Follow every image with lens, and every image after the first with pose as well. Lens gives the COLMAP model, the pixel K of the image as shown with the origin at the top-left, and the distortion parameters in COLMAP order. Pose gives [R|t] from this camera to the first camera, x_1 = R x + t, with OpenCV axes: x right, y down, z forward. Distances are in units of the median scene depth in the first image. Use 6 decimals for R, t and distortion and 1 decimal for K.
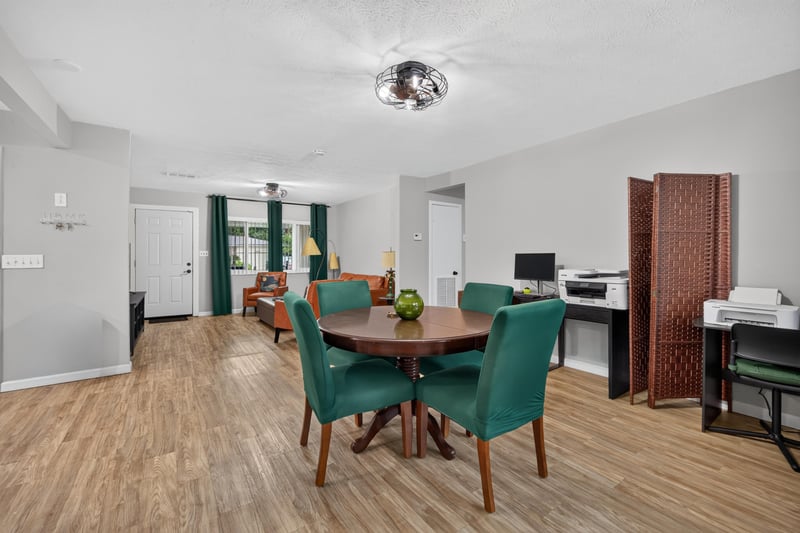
lens RADIAL K [[350.9, 0, 405.9], [0, 350.9, 254.1], [0, 0, 1]] dist [-0.034111, 0.000394]
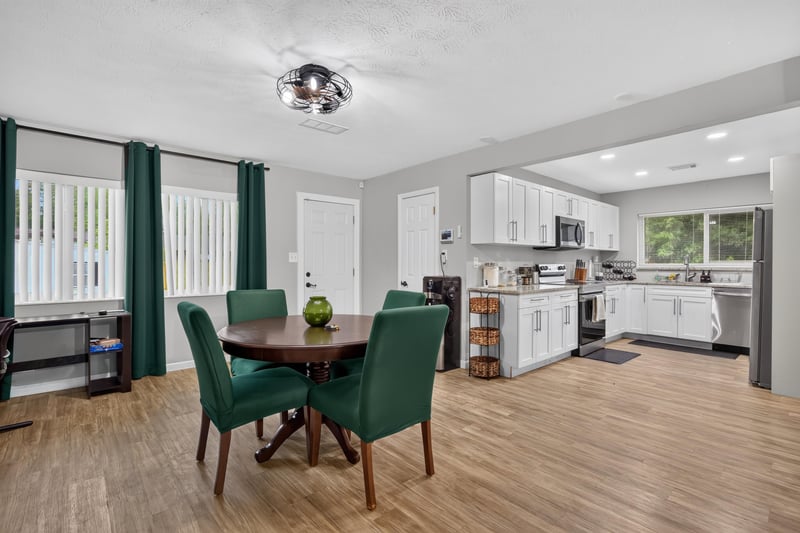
lens RADIAL K [[377.4, 0, 404.3], [0, 377.4, 264.0], [0, 0, 1]] dist [0.000171, 0.000840]
pose [[-0.992838, 0.002227, -0.119445, -0.093016], [0.002350, 0.999997, -0.000890, 0.005762], [0.119443, -0.001164, -0.992840, 1.797962]]
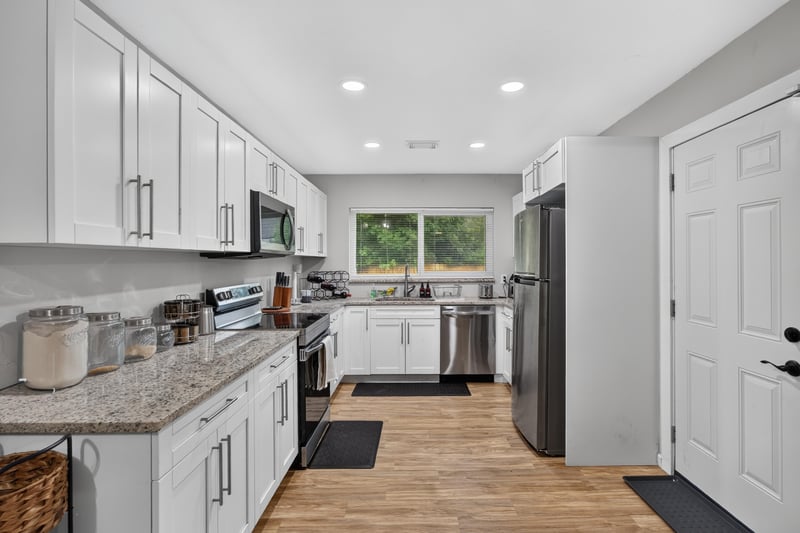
lens RADIAL K [[387.0, 0, 415.7], [0, 387.0, 261.1], [0, 0, 1]] dist [-0.016397, 0.010034]
pose [[-0.562175, 0.007045, -0.826988, -0.510659], [0.010361, 0.999945, 0.001476, -0.056082], [0.826953, -0.007738, -0.562217, 0.894733]]
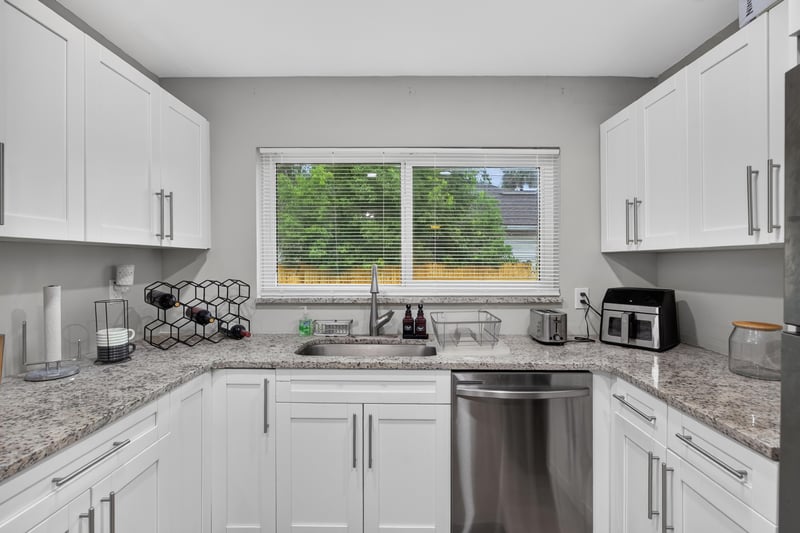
lens RADIAL K [[377.4, 0, 404.3], [0, 377.4, 264.0], [0, 0, 1]] dist [0.000171, 0.000840]
pose [[-0.576830, 0.012690, -0.816765, -1.321404], [0.006134, 0.999918, 0.011203, -0.051557], [0.816841, 0.001452, -0.576861, 0.384910]]
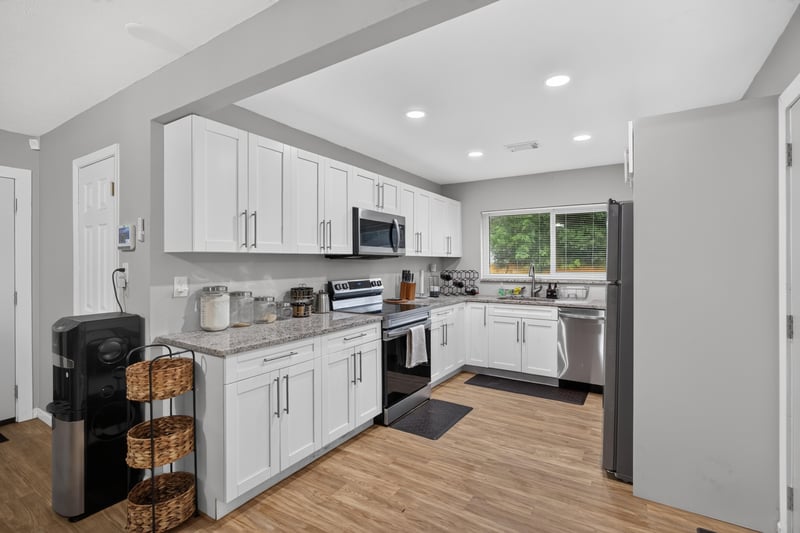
lens RADIAL K [[377.2, 0, 400.9], [0, 377.2, 262.2], [0, 0, 1]] dist [-0.009009, 0.000980]
pose [[-0.923361, 0.007186, -0.383865, -0.727782], [0.008119, 0.999967, -0.000810, -0.053123], [0.383846, -0.003865, -0.923389, 1.217615]]
